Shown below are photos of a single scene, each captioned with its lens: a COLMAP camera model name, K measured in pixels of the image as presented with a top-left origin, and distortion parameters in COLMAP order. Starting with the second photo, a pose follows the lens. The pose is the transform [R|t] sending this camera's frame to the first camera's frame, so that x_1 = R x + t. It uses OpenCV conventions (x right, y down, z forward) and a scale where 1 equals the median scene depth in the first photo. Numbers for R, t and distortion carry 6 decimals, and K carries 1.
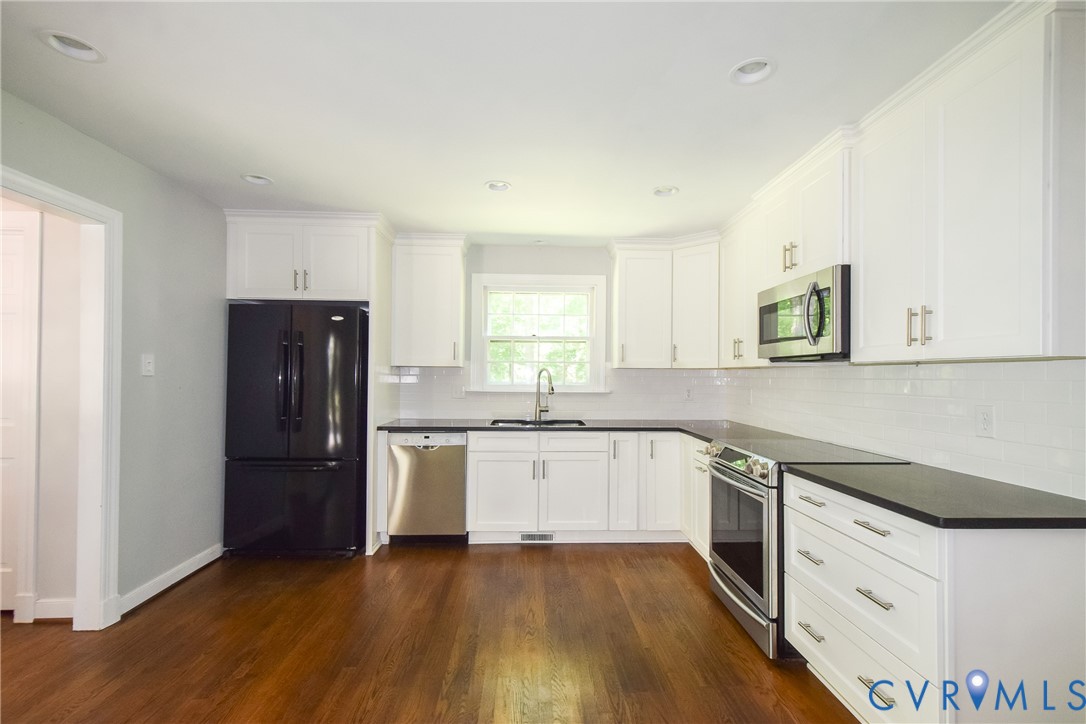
lens RADIAL K [[482.7, 0, 546.5], [0, 482.7, 372.3], [0, 0, 1]] dist [0.019344, -0.008321]
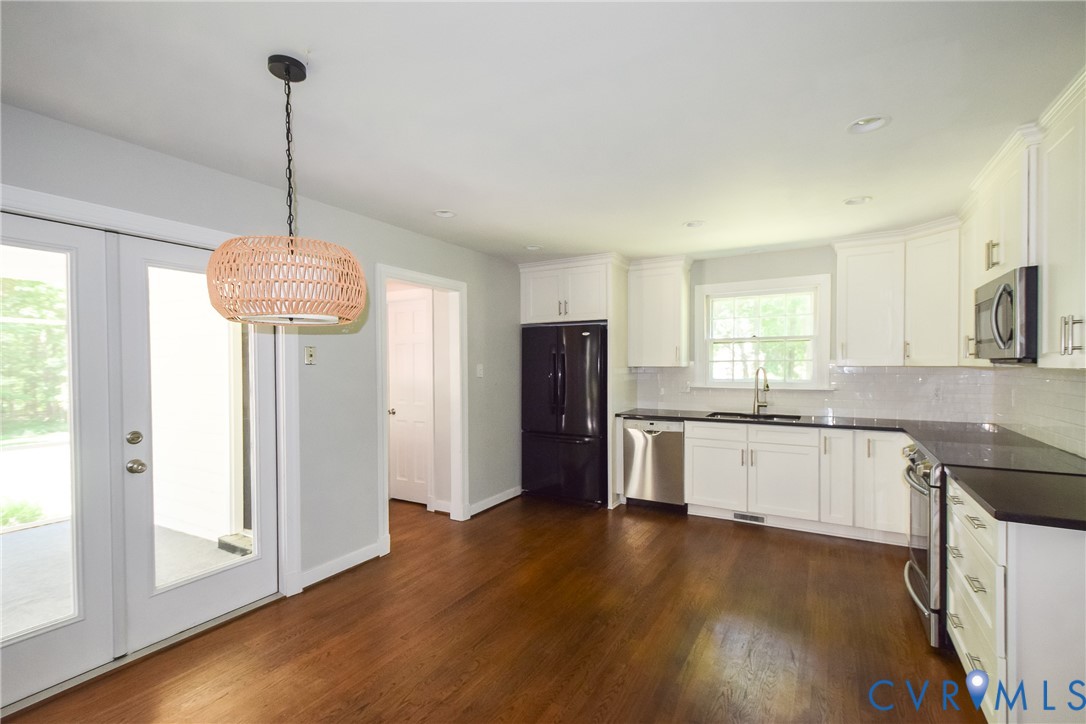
lens RADIAL K [[482.7, 0, 546.5], [0, 482.7, 372.3], [0, 0, 1]] dist [0.019344, -0.008321]
pose [[0.844792, -0.003996, -0.535079, 0.195098], [0.016141, 0.999707, 0.018018, -0.027059], [0.534851, -0.023859, 0.844610, -0.207275]]
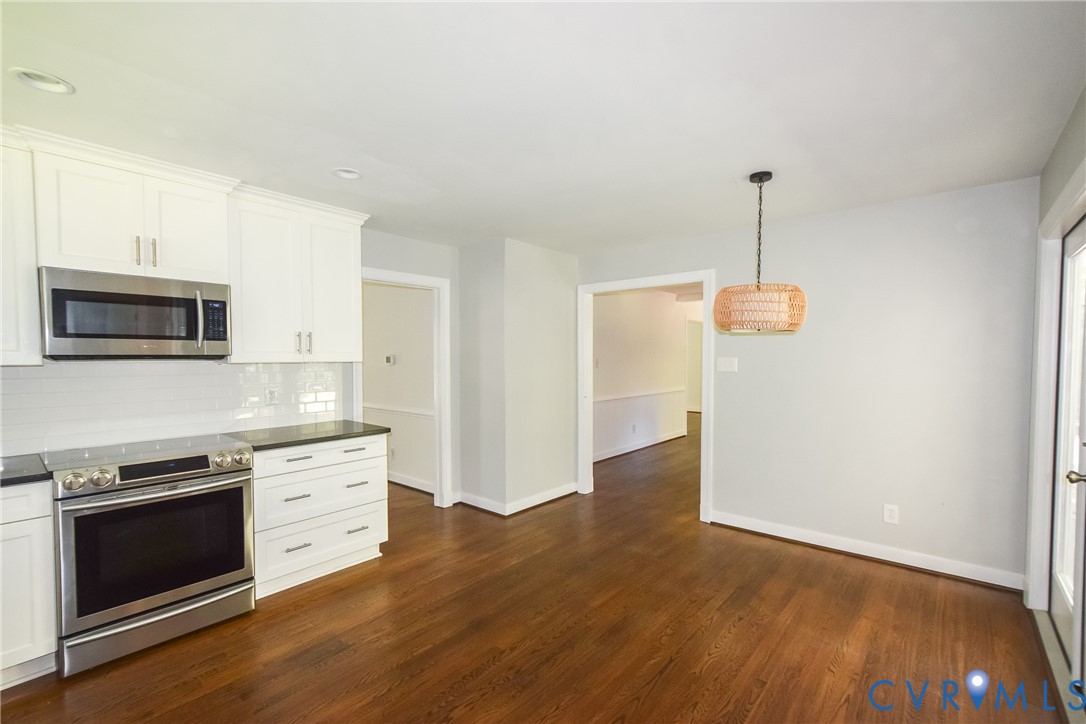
lens RADIAL K [[496.0, 0, 545.3], [0, 496.0, 374.8], [0, 0, 1]] dist [0.015925, -0.000494]
pose [[-0.745897, -0.030226, 0.665375, -0.543665], [-0.008359, 0.999316, 0.036025, -0.026636], [-0.666009, 0.021309, -0.745639, 0.873831]]
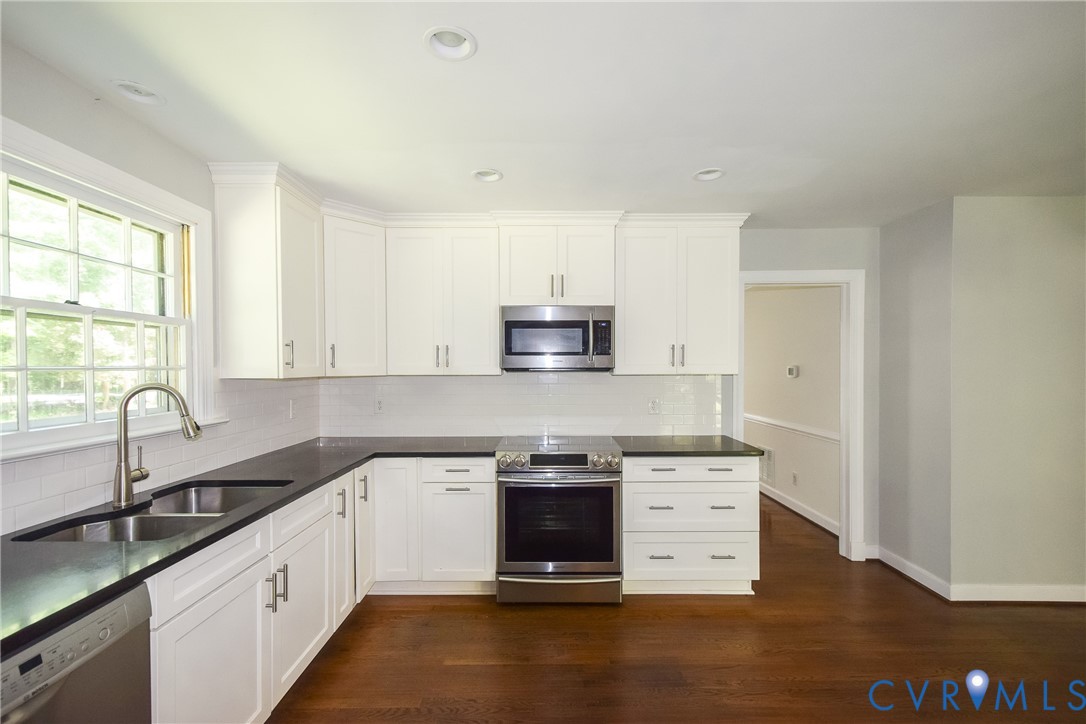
lens RADIAL K [[482.7, 0, 546.5], [0, 482.7, 372.3], [0, 0, 1]] dist [0.019344, -0.008321]
pose [[0.033989, -0.018525, 0.999251, -0.510793], [-0.005013, 0.999812, 0.018706, -0.032150], [-0.999410, -0.005645, 0.033890, 0.706317]]
